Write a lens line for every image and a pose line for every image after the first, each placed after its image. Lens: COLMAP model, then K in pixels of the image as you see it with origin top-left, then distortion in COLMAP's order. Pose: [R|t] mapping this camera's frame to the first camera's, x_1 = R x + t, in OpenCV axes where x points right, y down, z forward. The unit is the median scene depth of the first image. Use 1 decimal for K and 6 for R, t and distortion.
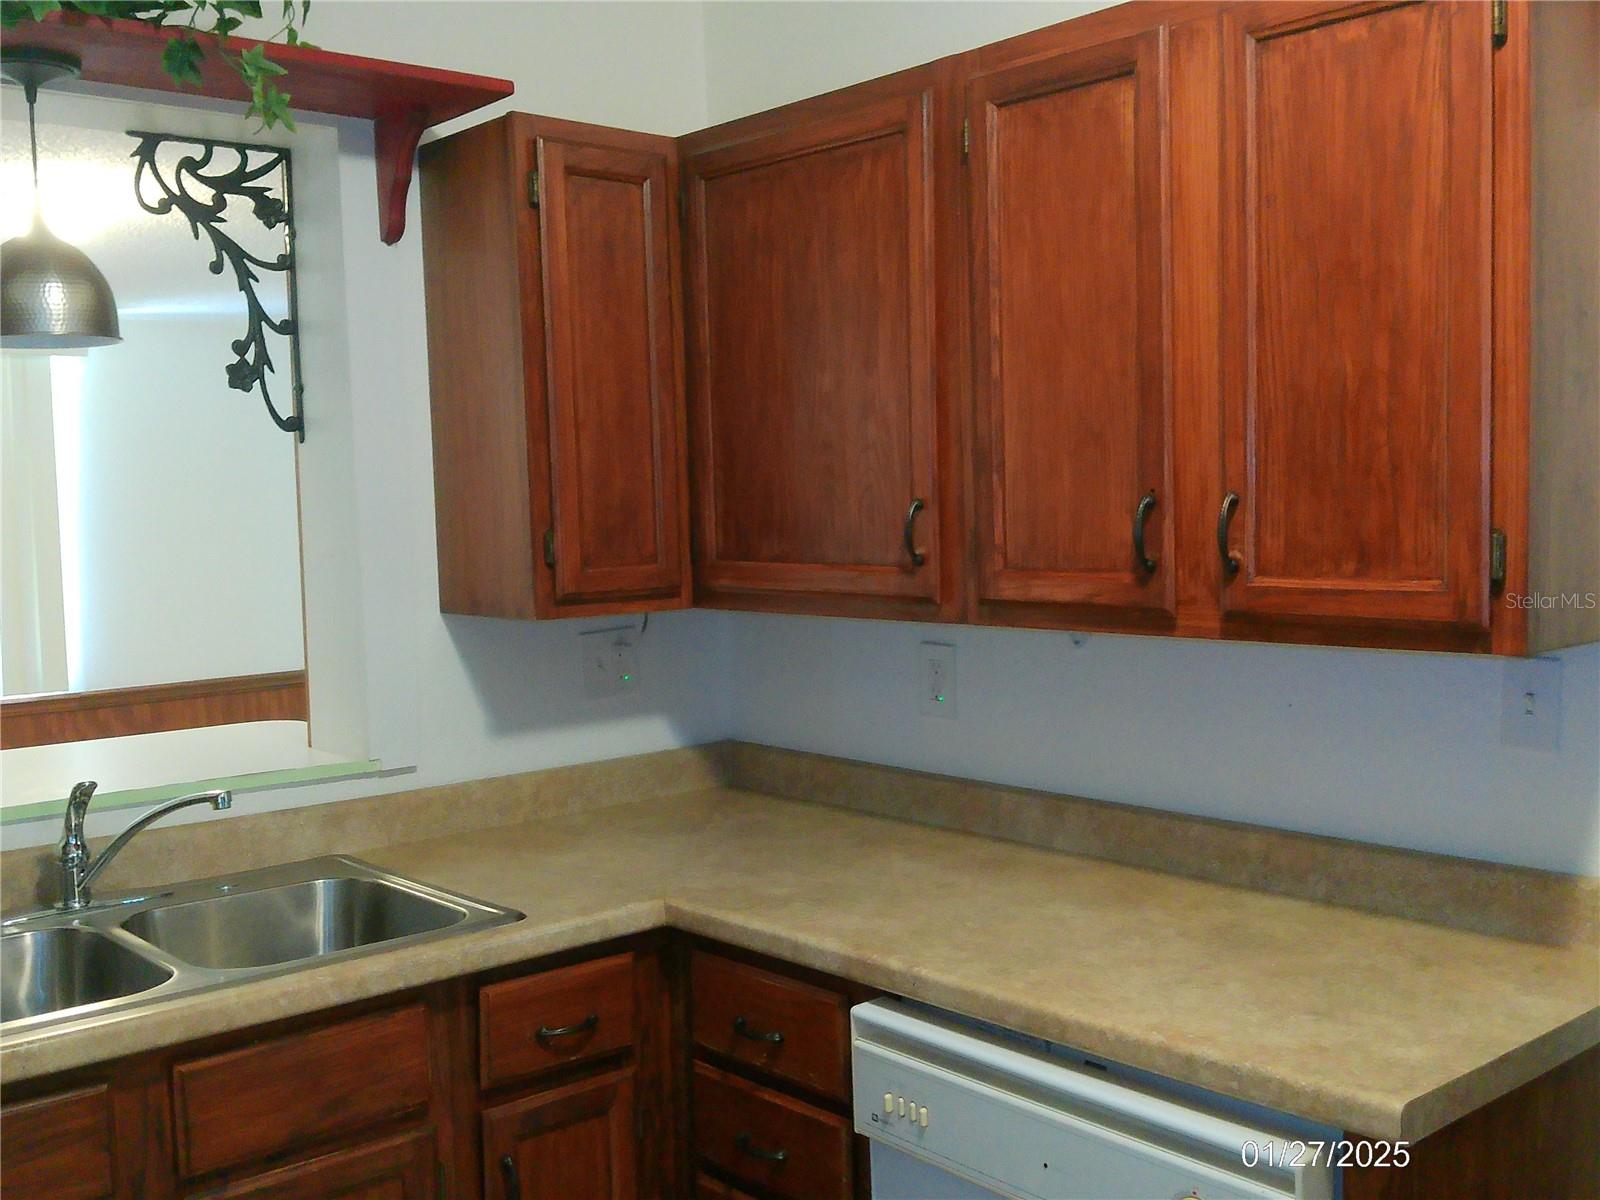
lens RADIAL K [[1601.1, 0, 809.4], [0, 1601.1, 604.3], [0, 0, 1]] dist [0.134977, -0.313537]
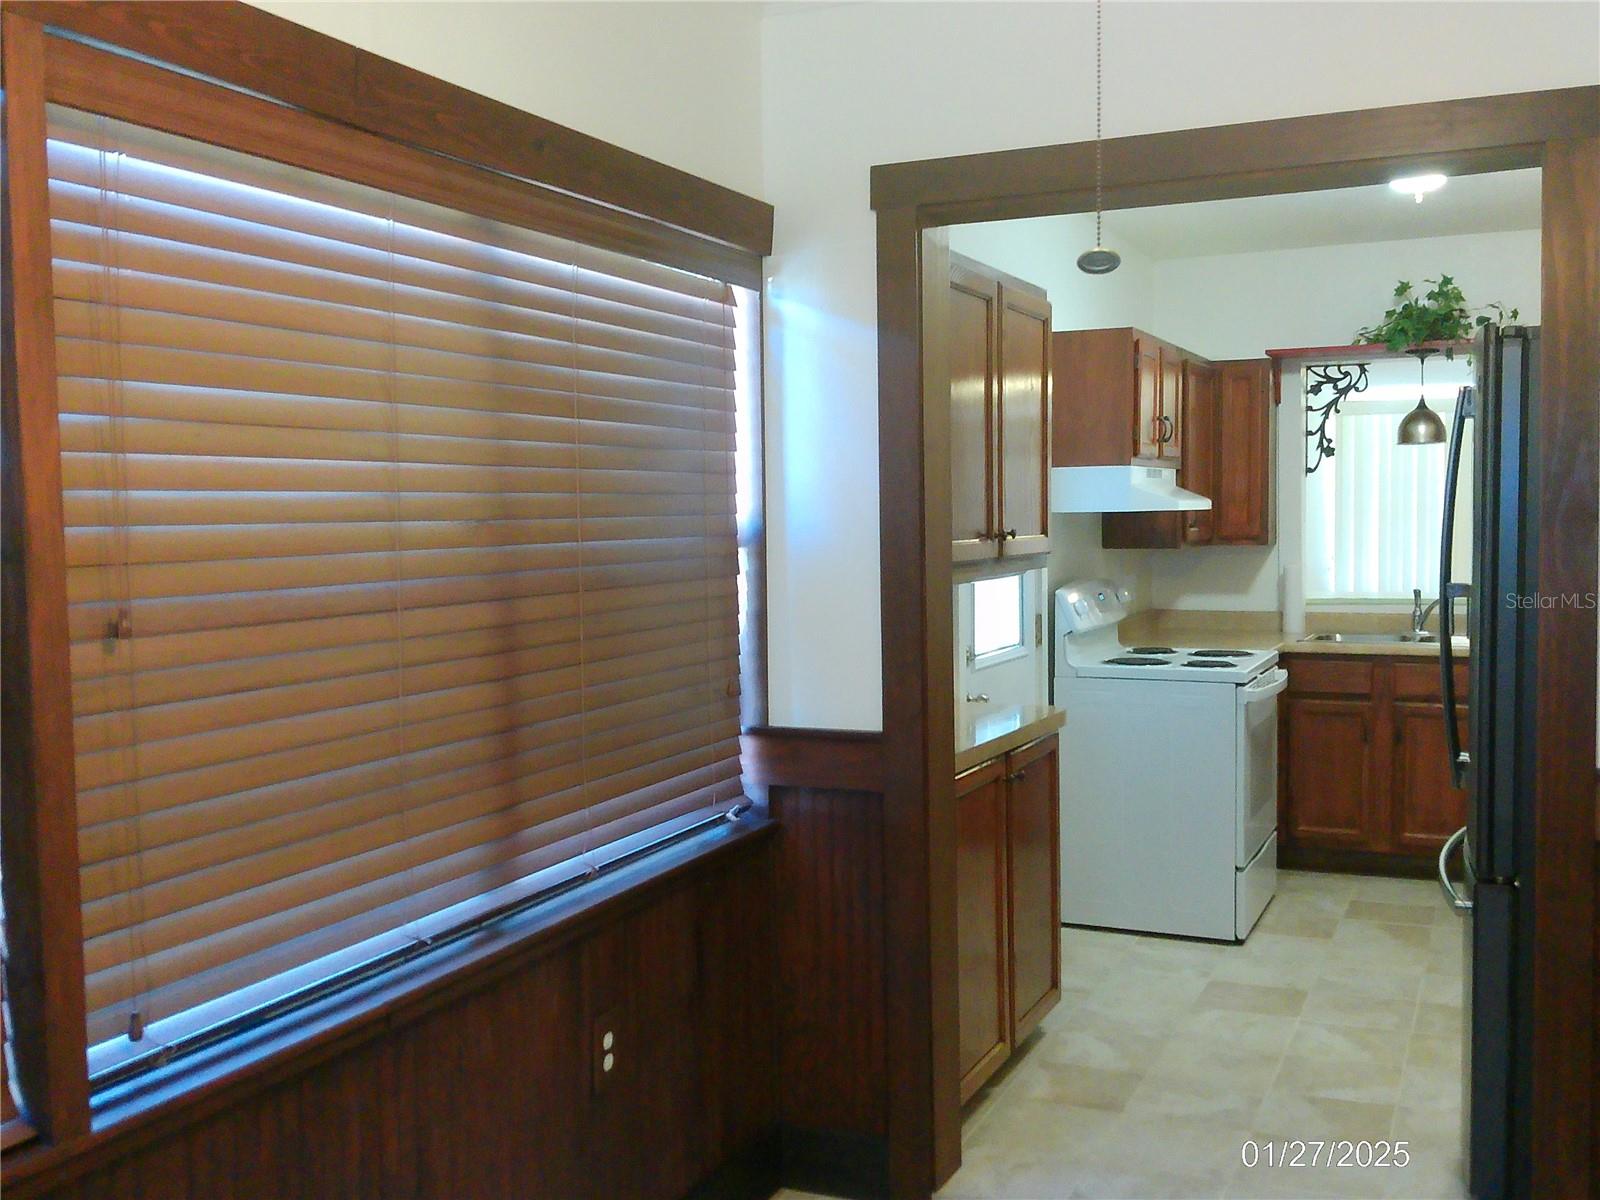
lens RADIAL K [[1601.1, 0, 809.4], [0, 1601.1, 604.3], [0, 0, 1]] dist [0.134977, -0.313537]
pose [[0.414694, 0.070790, -0.907203, 1.607676], [-0.057695, 0.997009, 0.051424, 0.041814], [0.908130, 0.031016, 0.417538, -1.137958]]
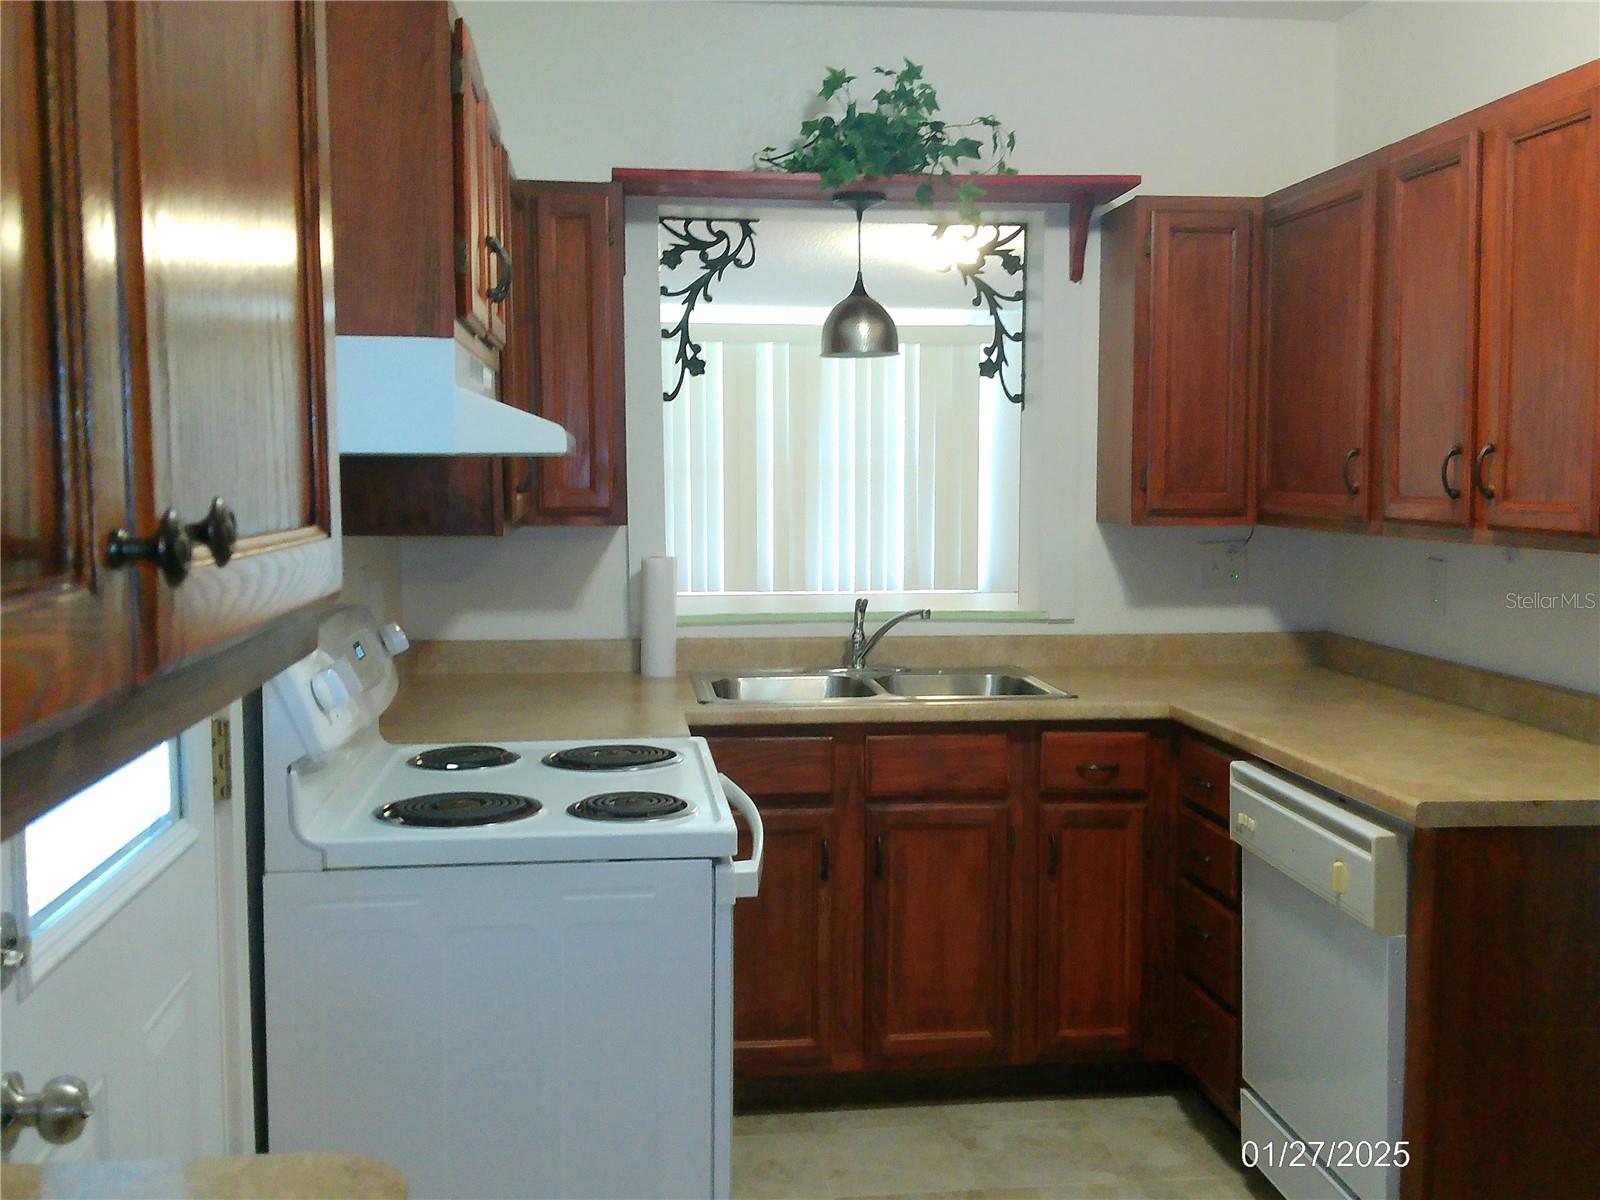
lens RADIAL K [[1617.5, 0, 826.5], [0, 1617.5, 604.3], [0, 0, 1]] dist [0.128503, -0.010868]
pose [[0.826744, 0.071451, -0.558022, 0.467067], [-0.056865, 0.997435, 0.043465, 0.034199], [0.559697, -0.004203, 0.828687, -0.461245]]
